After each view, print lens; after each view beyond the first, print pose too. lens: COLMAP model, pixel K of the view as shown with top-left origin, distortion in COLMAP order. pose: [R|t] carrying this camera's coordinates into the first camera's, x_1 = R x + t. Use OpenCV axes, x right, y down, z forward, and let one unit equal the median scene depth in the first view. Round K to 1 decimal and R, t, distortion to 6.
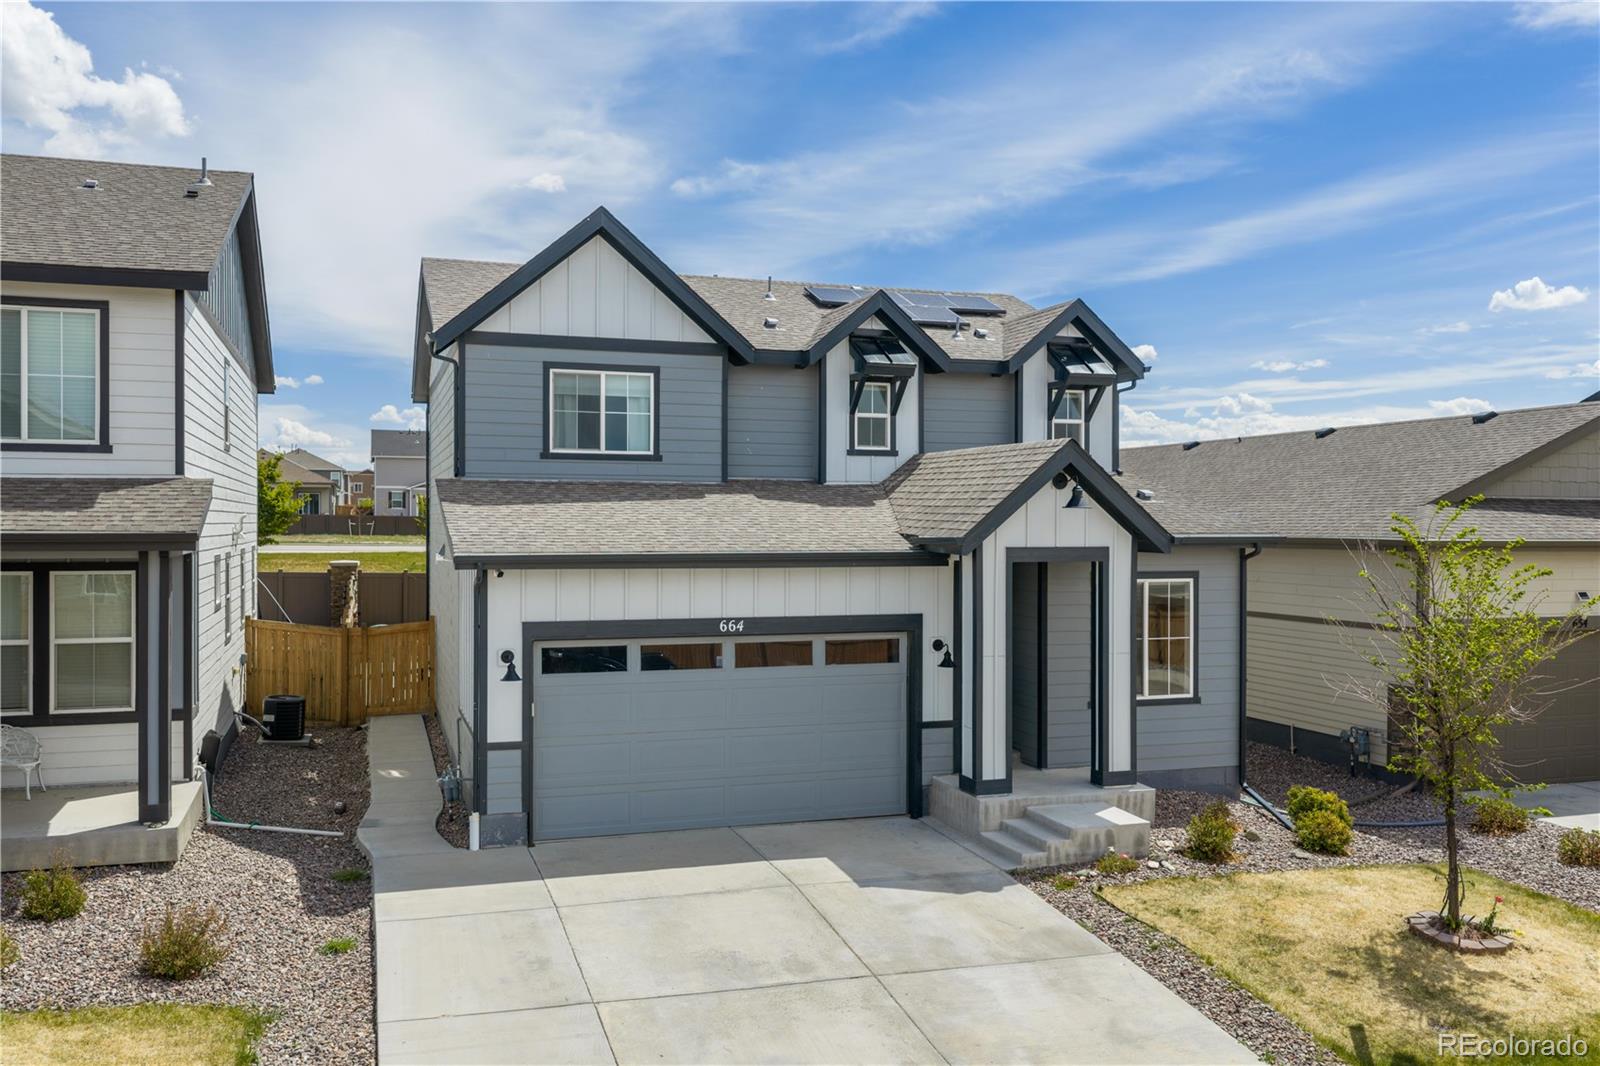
lens RADIAL K [[1329.2, 0, 798.3], [0, 1329.2, 529.9], [0, 0, 1]] dist [0.029803, -0.061528]
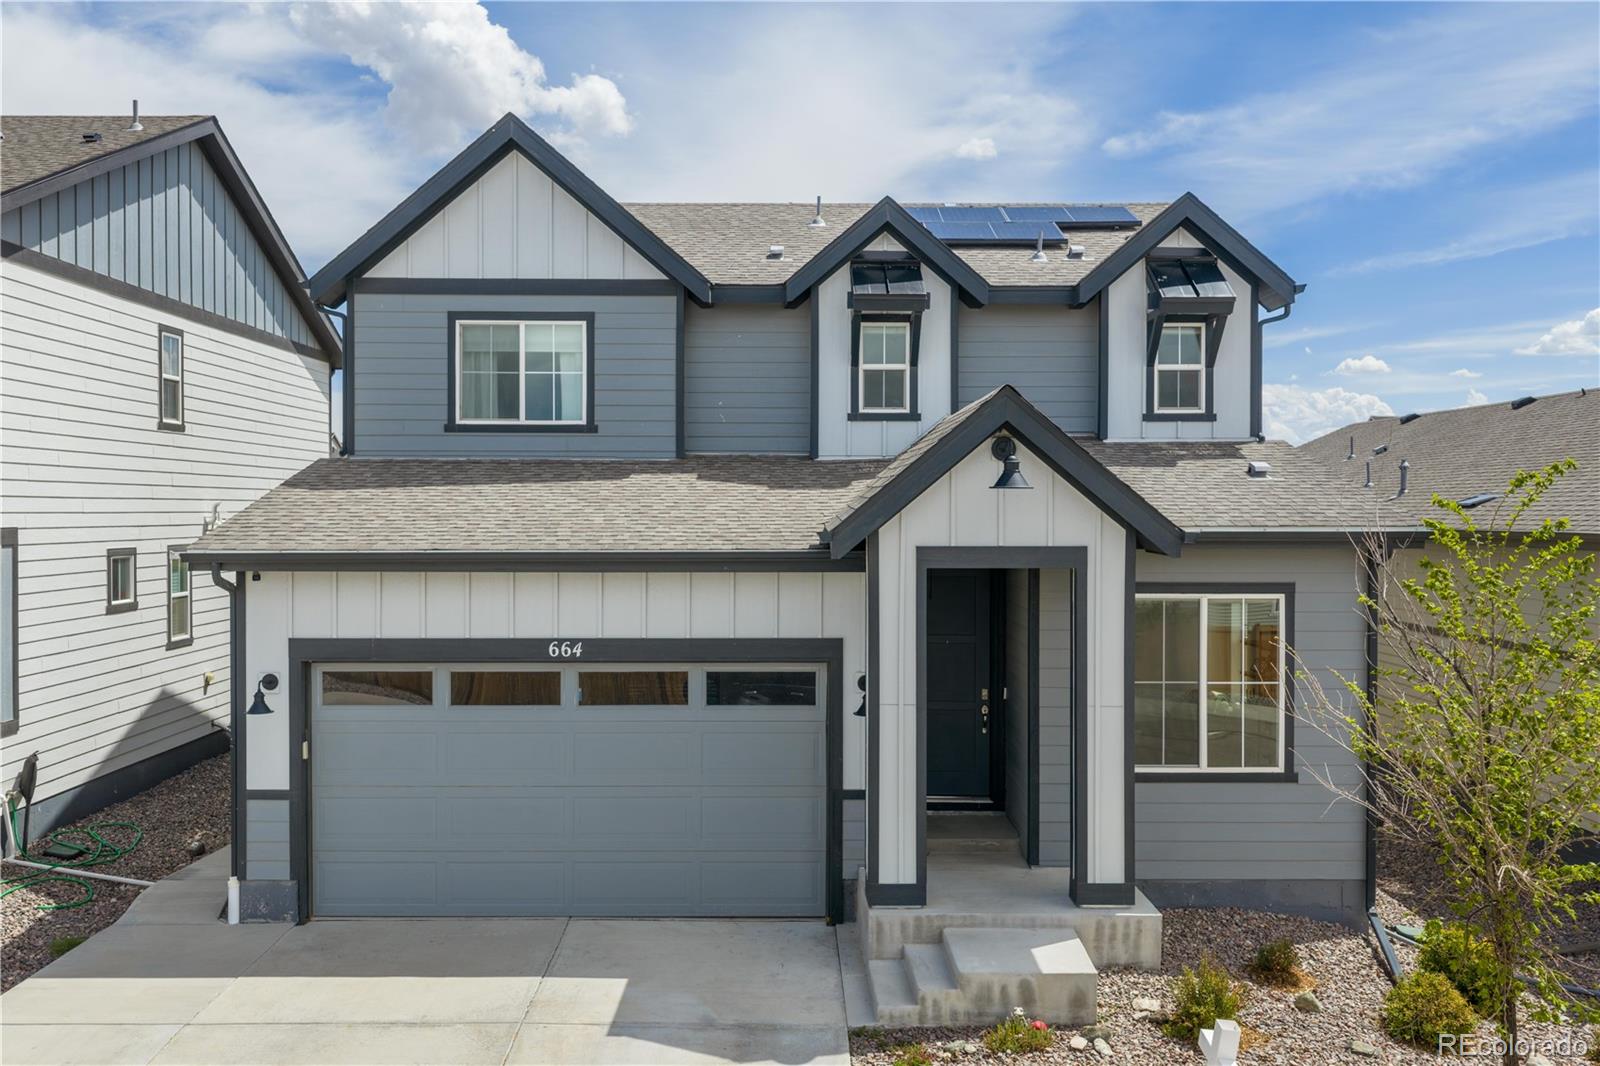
lens RADIAL K [[1408.8, 0, 799.8], [0, 1408.8, 530.5], [0, 0, 1]] dist [0.000653, -0.003430]
pose [[0.950751, 0.002383, -0.309946, 0.283351], [0.000159, 0.999967, 0.008177, -0.000708], [0.309955, -0.007824, 0.950719, 0.257694]]
